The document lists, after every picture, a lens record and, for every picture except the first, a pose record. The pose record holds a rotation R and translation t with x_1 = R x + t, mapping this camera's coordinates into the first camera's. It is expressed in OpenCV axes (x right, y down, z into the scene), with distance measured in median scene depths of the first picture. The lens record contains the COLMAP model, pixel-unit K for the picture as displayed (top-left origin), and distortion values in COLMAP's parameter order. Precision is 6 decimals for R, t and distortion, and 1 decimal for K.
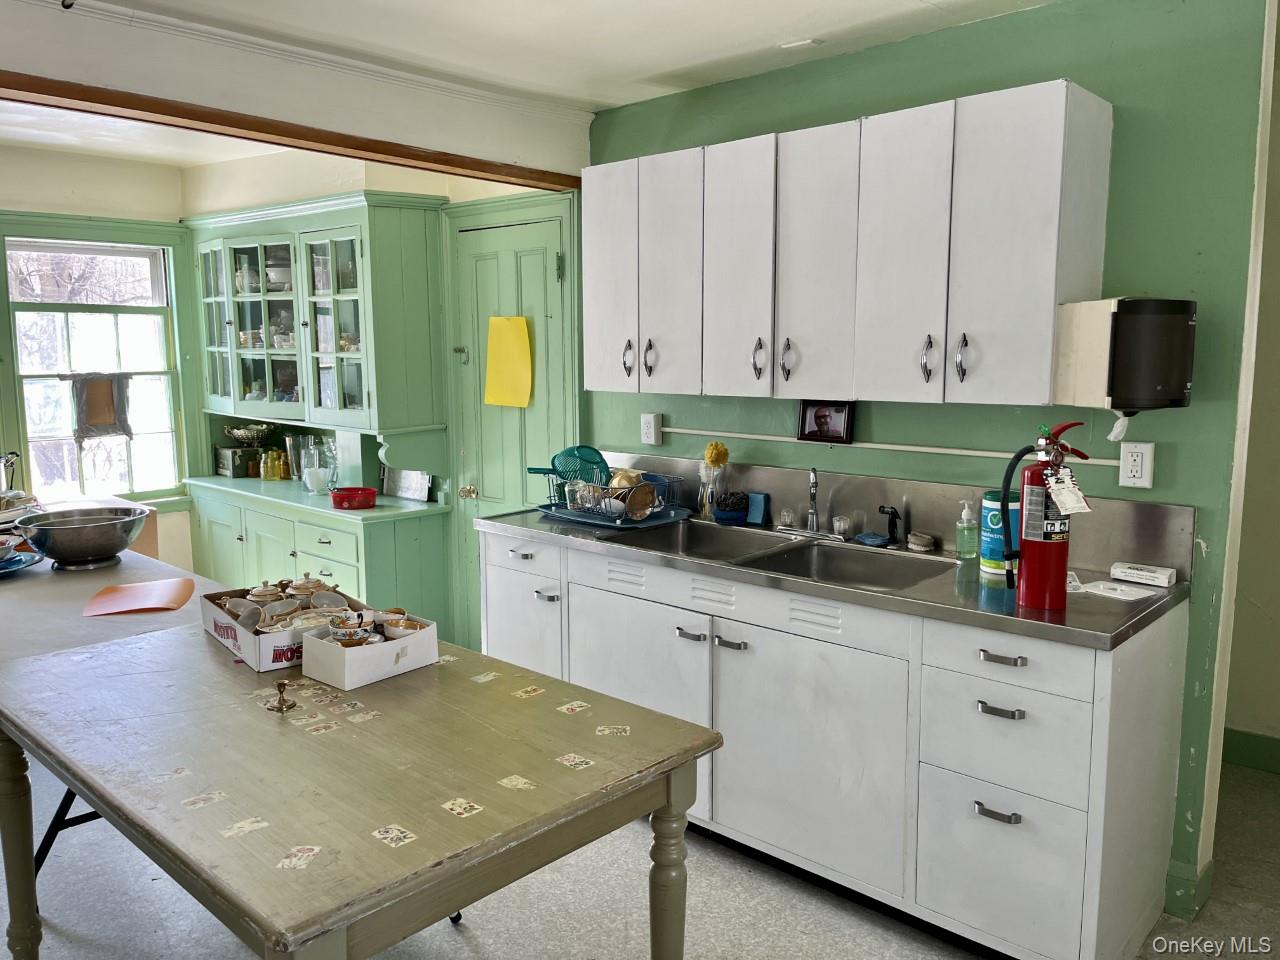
lens RADIAL K [[971.4, 0, 639.5], [0, 971.4, 478.2], [0, 0, 1]] dist [0.049821, -0.086292]
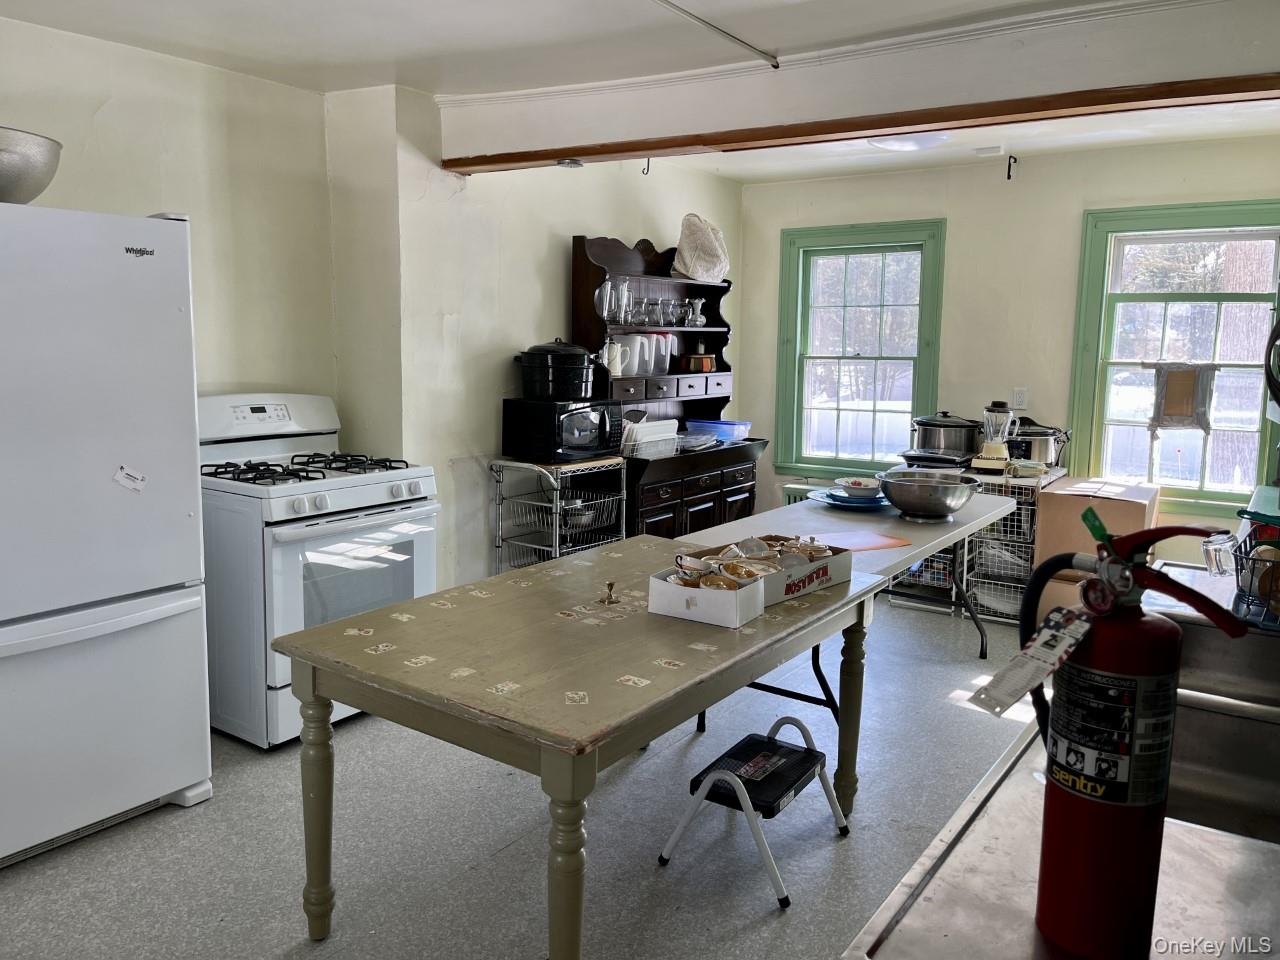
lens RADIAL K [[971.4, 0, 640.6], [0, 971.4, 477.7], [0, 0, 1]] dist [0.049821, -0.086292]
pose [[0.128960, 0.150339, -0.980187, 0.378358], [-0.149039, 0.980152, 0.130725, -0.044577], [0.980386, 0.129228, 0.148807, 0.351534]]
